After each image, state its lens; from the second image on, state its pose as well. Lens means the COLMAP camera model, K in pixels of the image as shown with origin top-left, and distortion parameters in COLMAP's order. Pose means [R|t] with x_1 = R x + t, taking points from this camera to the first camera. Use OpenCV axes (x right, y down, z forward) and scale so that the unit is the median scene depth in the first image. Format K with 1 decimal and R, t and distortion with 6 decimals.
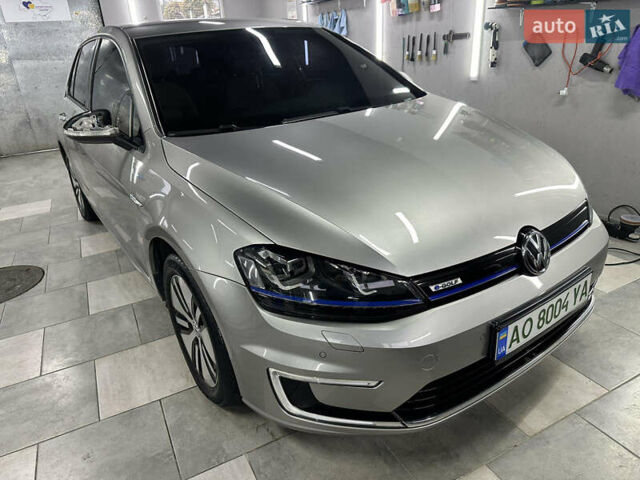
lens RADIAL K [[461.4, 0, 320.0], [0, 461.4, 240.0], [0, 0, 1]] dist [0.010225, -0.001266]
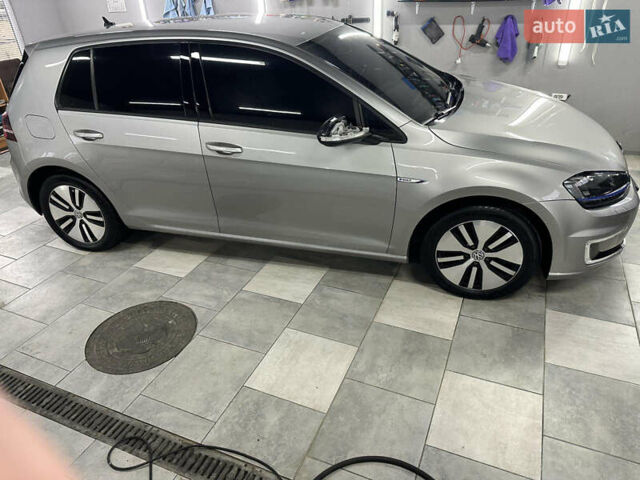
lens RADIAL K [[461.4, 0, 320.0], [0, 461.4, 240.0], [0, 0, 1]] dist [0.010225, -0.001266]
pose [[0.770029, -0.296664, 0.564842, -0.828502], [0.252500, 0.954739, 0.157220, -0.116489], [-0.585918, 0.021558, 0.810084, 0.066900]]
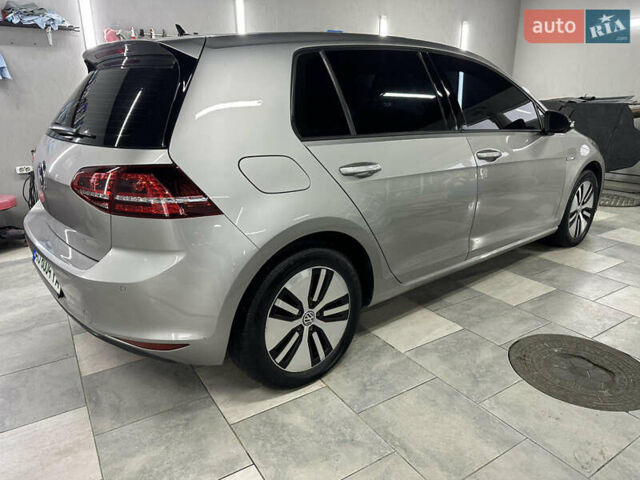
lens RADIAL K [[461.4, 0, 320.0], [0, 461.4, 240.0], [0, 0, 1]] dist [0.010225, -0.001266]
pose [[-0.107350, -0.236981, 0.965565, -1.209274], [0.413061, 0.872762, 0.260128, -0.389224], [-0.904354, 0.426763, 0.004196, 1.176899]]
